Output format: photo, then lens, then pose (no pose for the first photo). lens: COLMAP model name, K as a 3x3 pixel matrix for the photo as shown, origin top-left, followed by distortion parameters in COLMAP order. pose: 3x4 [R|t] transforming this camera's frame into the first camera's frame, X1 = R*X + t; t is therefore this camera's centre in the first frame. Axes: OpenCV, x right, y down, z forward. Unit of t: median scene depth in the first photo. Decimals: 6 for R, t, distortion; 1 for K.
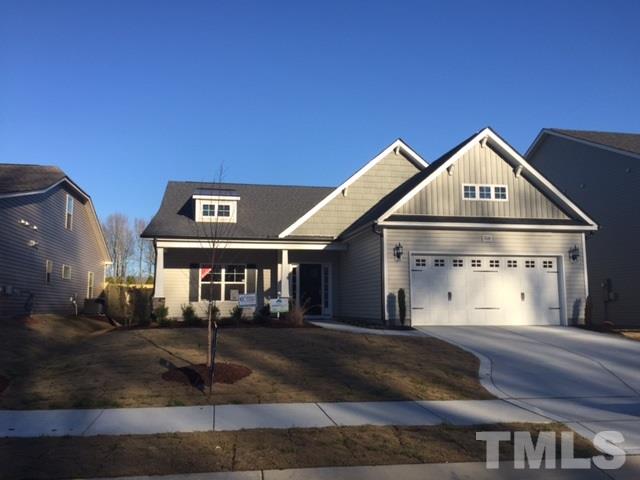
lens RADIAL K [[610.5, 0, 320.0], [0, 610.5, 240.0], [0, 0, 1]] dist [-0.065283, -0.006471]
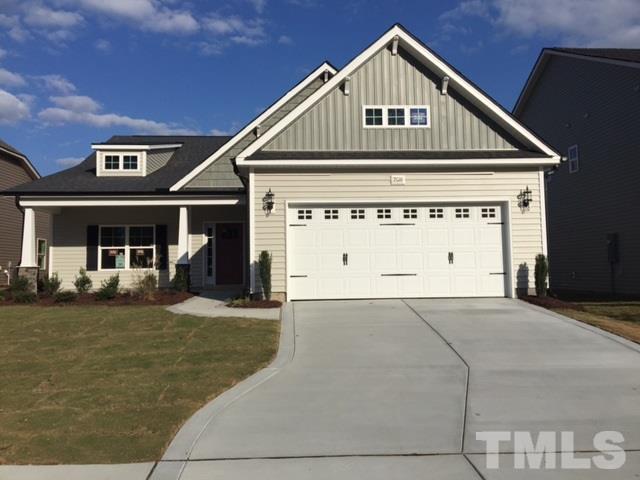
lens RADIAL K [[610.5, 0, 320.0], [0, 610.5, 240.0], [0, 0, 1]] dist [-0.065283, -0.006471]
pose [[0.992857, -0.022720, -0.117129, 0.261102], [0.029524, 0.997955, 0.056689, 0.025113], [0.115602, -0.059743, 0.991497, 0.255321]]
